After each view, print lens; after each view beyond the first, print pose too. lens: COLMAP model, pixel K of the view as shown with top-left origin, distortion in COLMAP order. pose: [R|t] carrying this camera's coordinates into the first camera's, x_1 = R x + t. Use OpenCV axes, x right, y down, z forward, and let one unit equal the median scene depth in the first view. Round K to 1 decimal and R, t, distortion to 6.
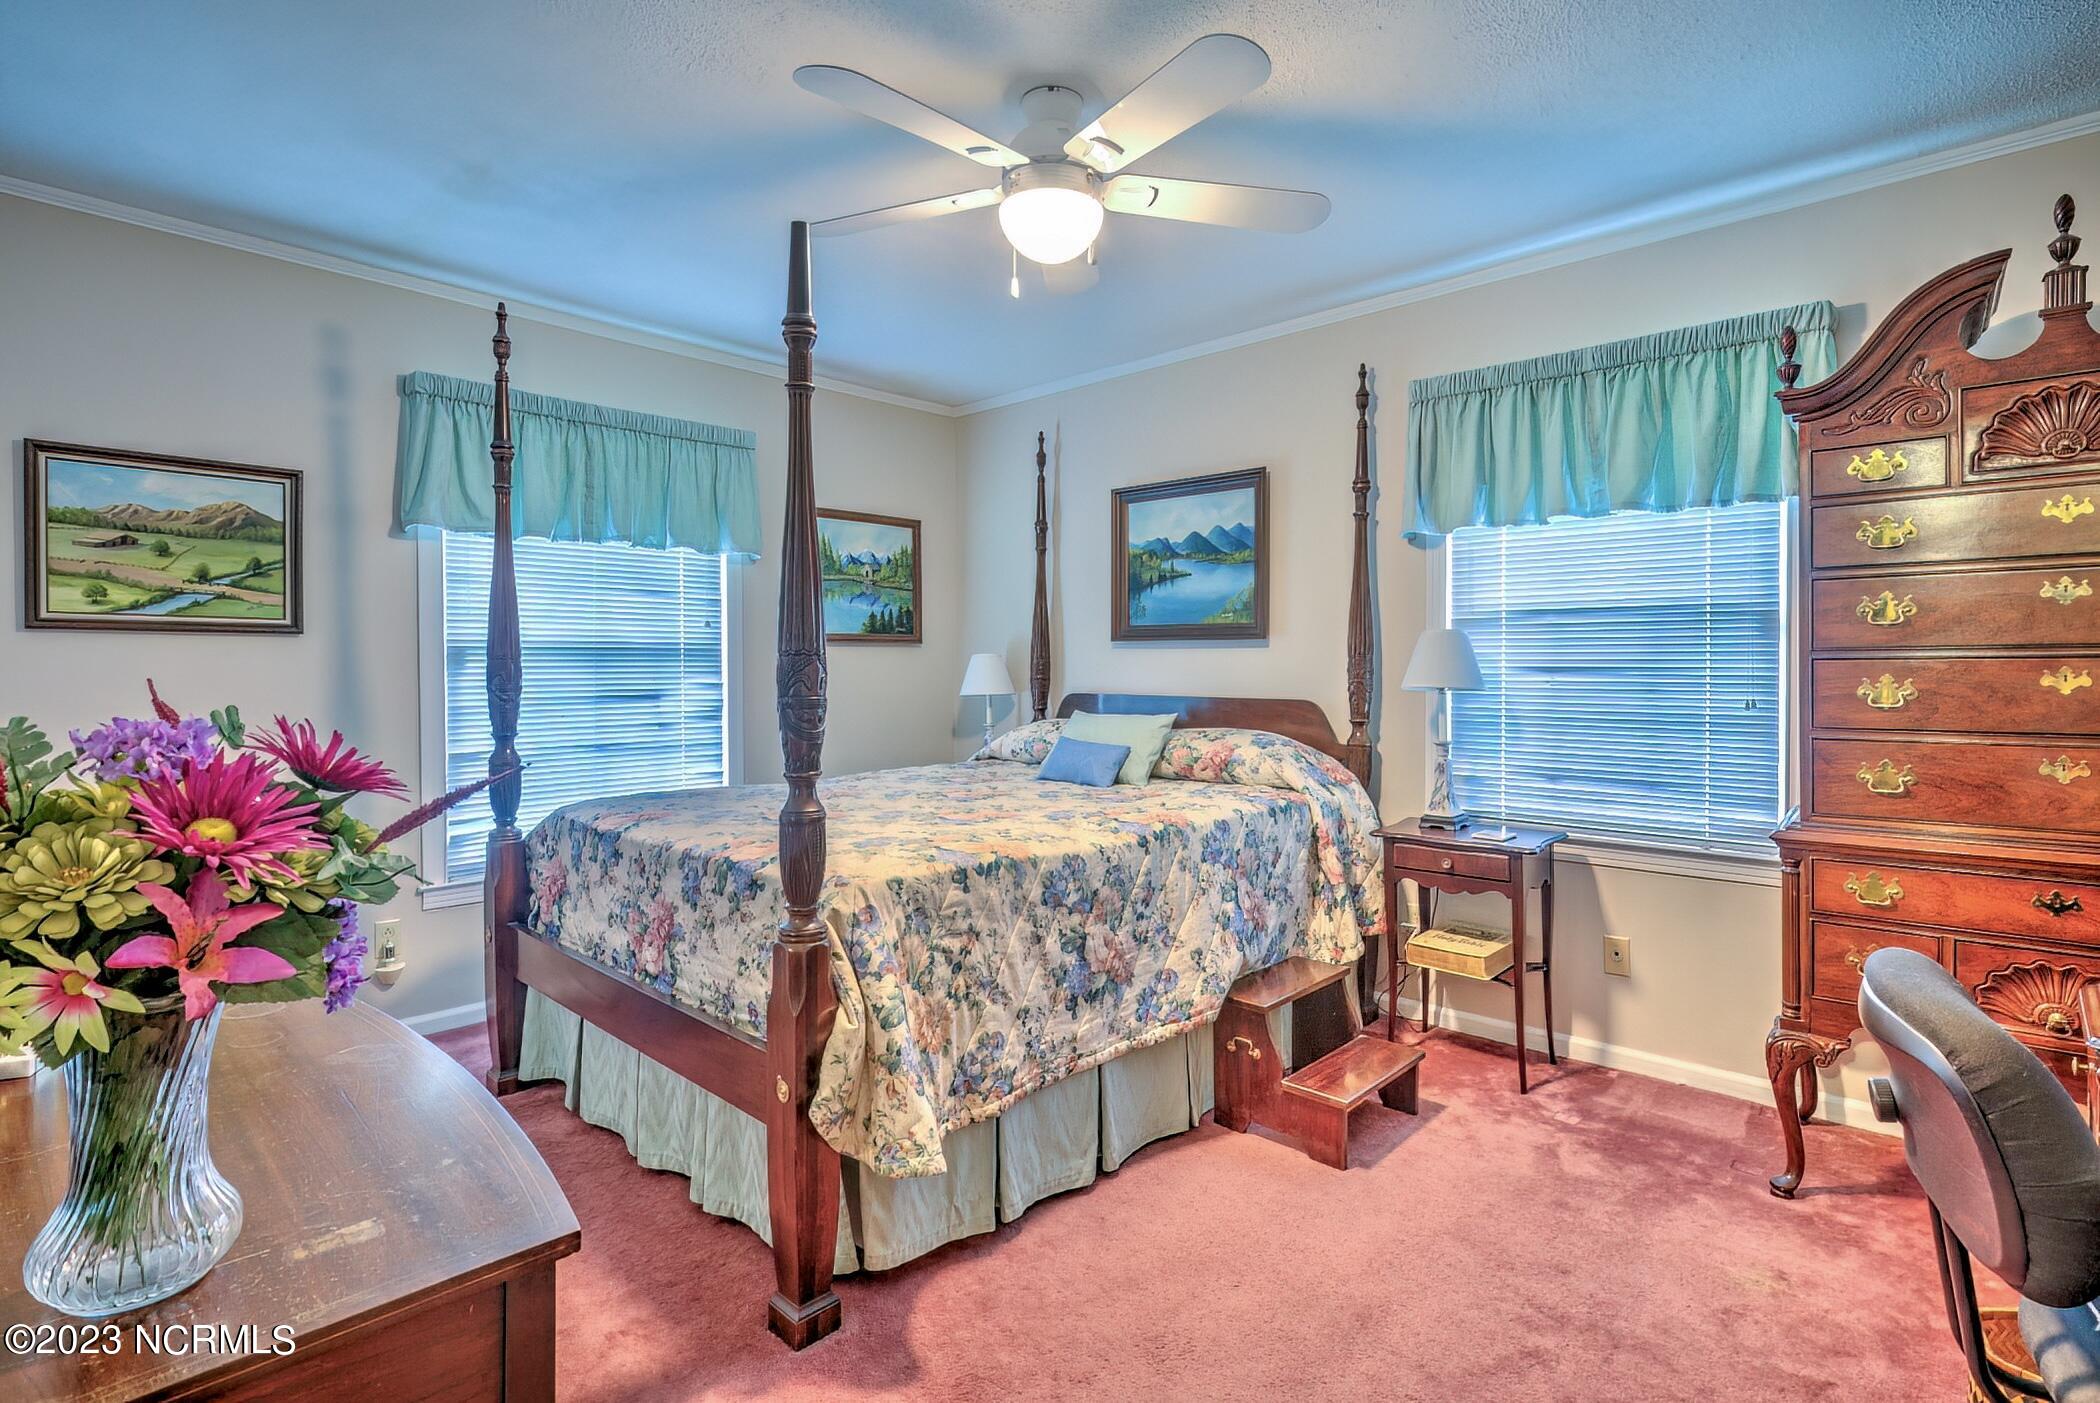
lens RADIAL K [[1007.9, 0, 1049.7], [0, 1007.9, 676.6], [0, 0, 1]] dist [0.001855, 0.000038]
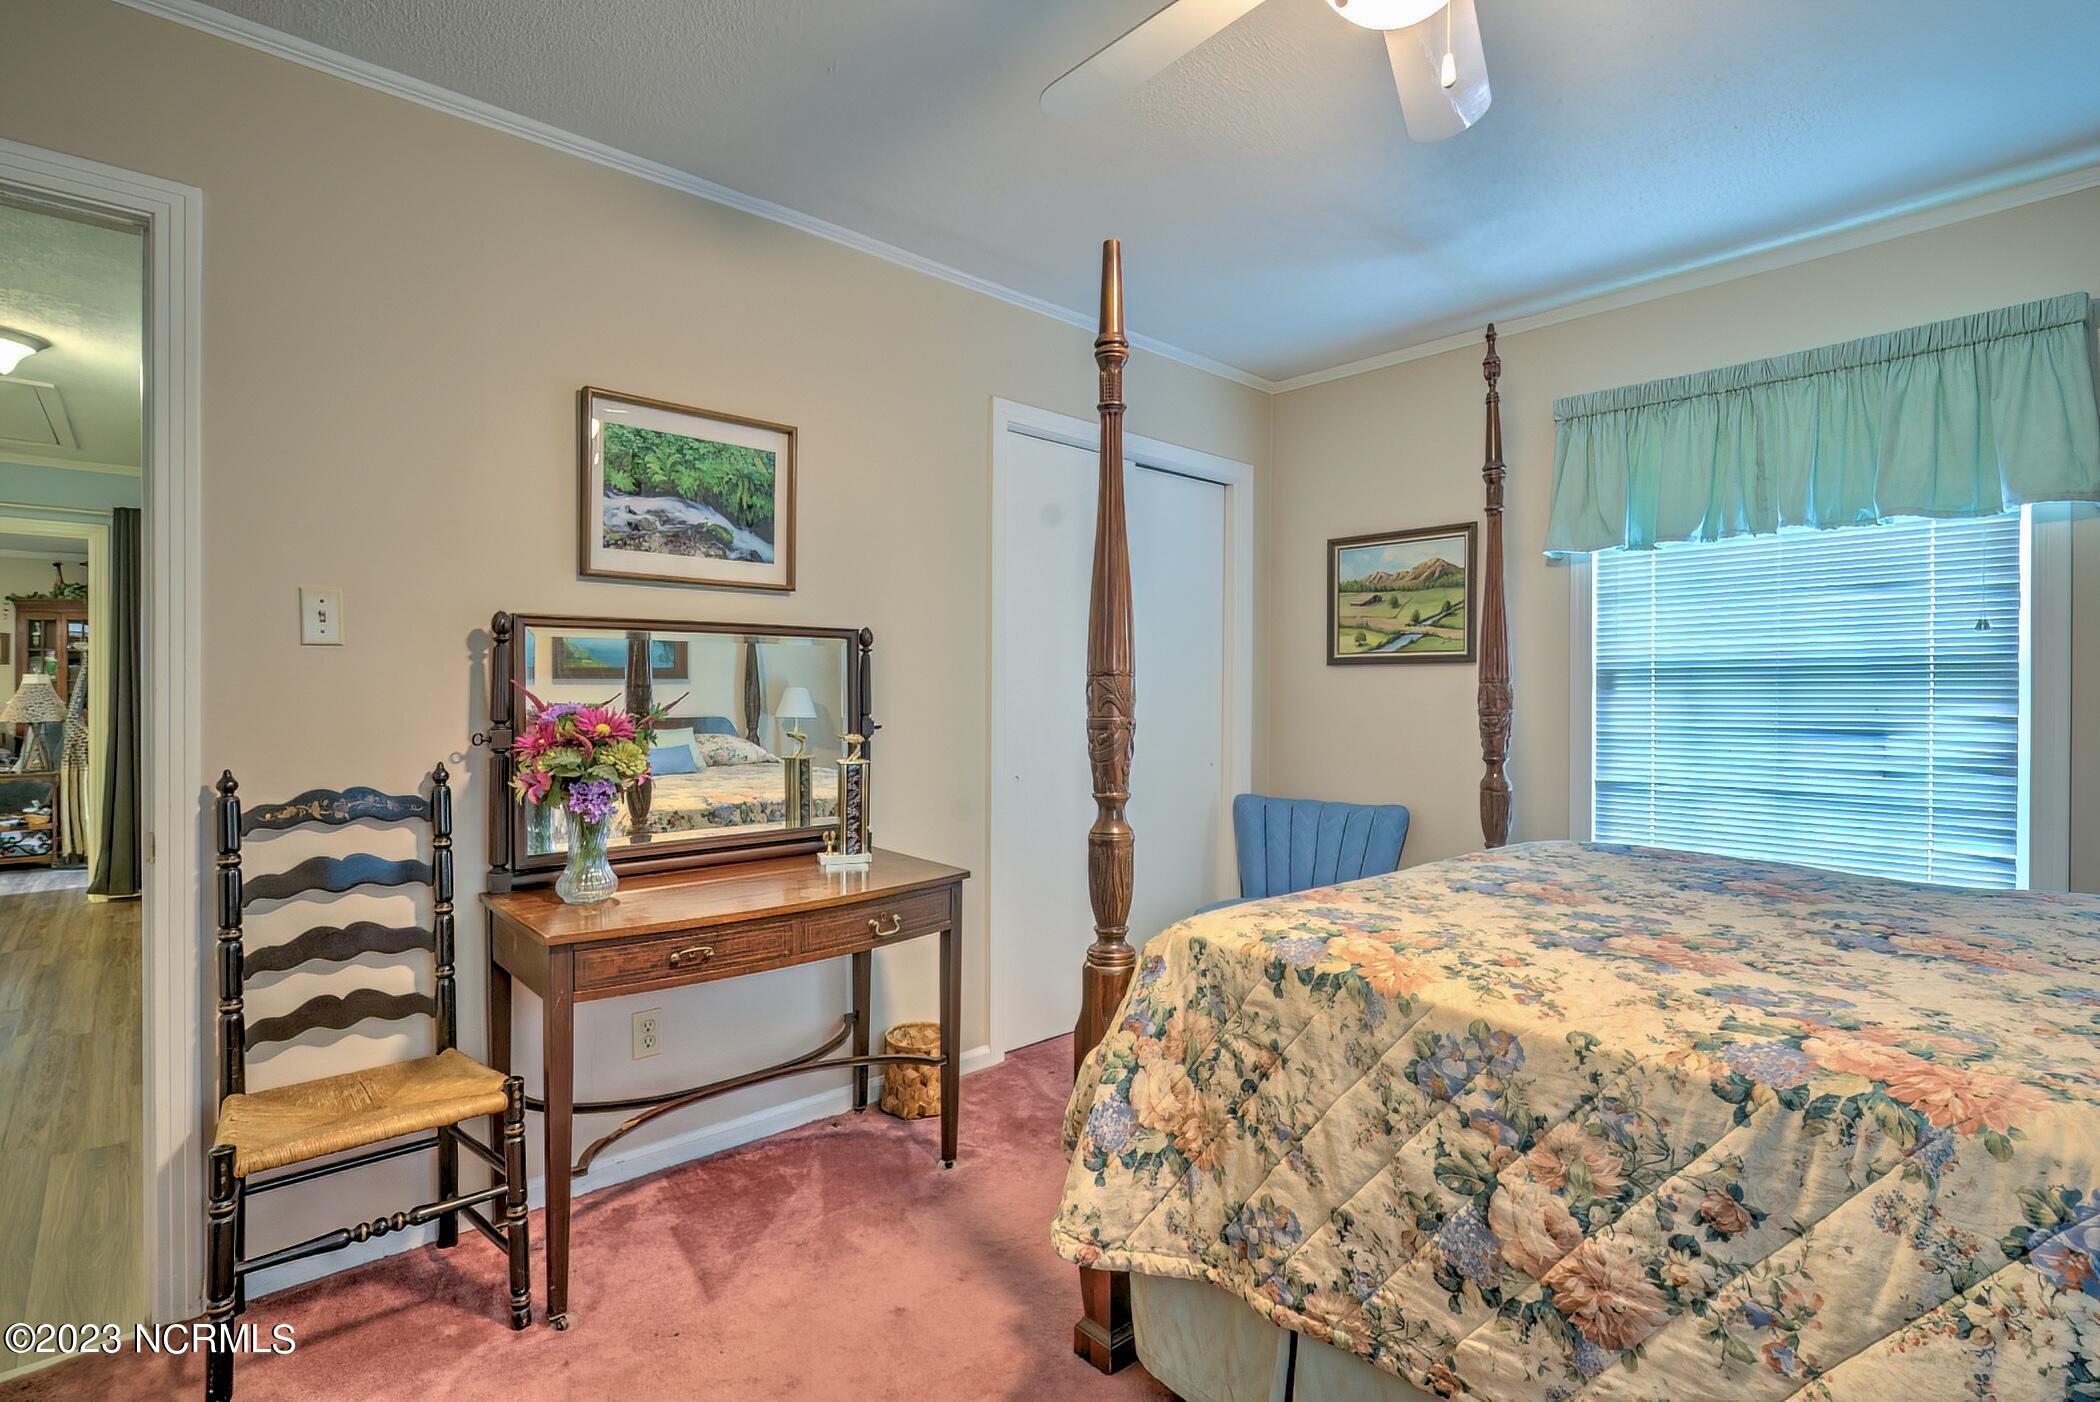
lens RADIAL K [[1002.6, 0, 1050.0], [0, 1002.6, 701.0], [0, 0, 1]] dist [-0.016170, 0.000260]
pose [[-0.080520, 0.008358, -0.996718, 0.586832], [-0.012325, 0.999880, 0.009380, -0.003541], [0.996677, 0.013040, -0.080407, 0.806061]]
